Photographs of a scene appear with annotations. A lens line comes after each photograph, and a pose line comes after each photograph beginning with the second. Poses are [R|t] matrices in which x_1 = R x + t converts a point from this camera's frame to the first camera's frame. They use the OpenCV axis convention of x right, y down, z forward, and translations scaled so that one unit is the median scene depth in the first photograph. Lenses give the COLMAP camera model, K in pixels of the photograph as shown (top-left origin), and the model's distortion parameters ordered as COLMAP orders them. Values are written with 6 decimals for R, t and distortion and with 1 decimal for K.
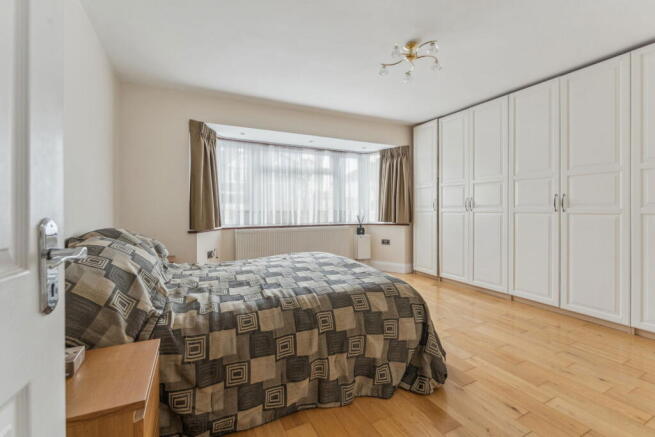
lens RADIAL K [[270.3, 0, 326.6], [0, 270.3, 209.1], [0, 0, 1]] dist [-0.000370, -0.000001]
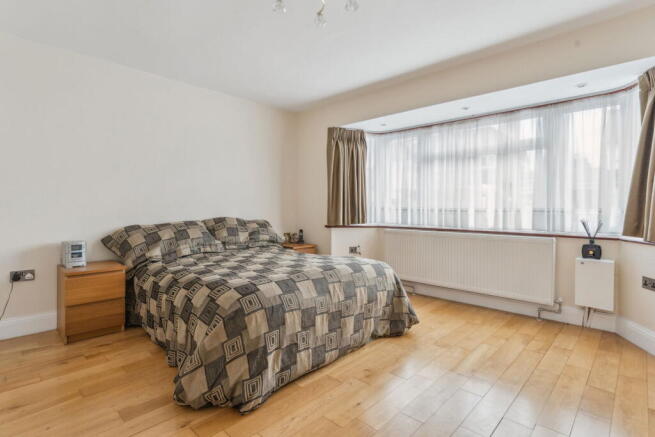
lens RADIAL K [[331.6, 0, 327.3], [0, 331.6, 206.0], [0, 0, 1]] dist [0.000599, 0.000220]
pose [[0.360646, 0.001986, -0.932701, 0.577939], [-0.006115, 0.999981, -0.000235, 0.000156], [0.932683, 0.005788, 0.360651, 0.351517]]
